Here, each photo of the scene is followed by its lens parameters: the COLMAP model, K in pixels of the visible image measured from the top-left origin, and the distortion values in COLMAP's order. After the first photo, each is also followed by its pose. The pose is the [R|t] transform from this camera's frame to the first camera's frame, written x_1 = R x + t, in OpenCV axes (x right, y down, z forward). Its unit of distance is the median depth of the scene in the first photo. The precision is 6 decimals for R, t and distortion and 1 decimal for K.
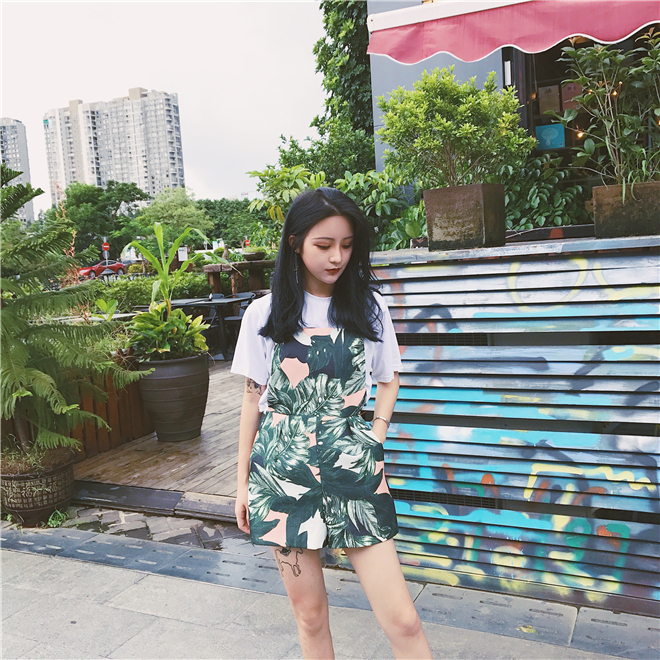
lens RADIAL K [[730.1, 0, 323.7], [0, 730.1, 328.6], [0, 0, 1]] dist [0.004638, 0.000000]
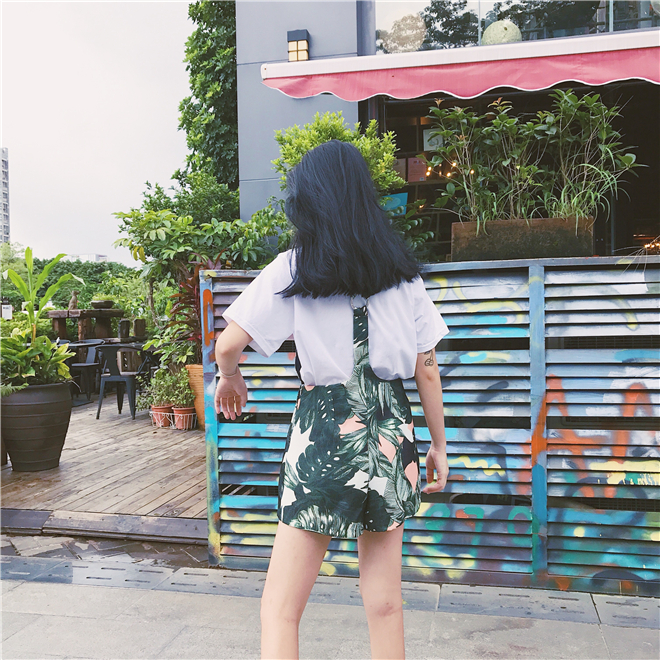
lens RADIAL K [[730.1, 0, 330.6], [0, 730.1, 326.0], [0, 0, 1]] dist [0.004638, 0.000000]
pose [[0.972031, 0.043914, 0.230711, -0.082749], [-0.020224, 0.994365, -0.104064, 0.090633], [-0.233981, 0.096487, 0.967442, -0.079123]]
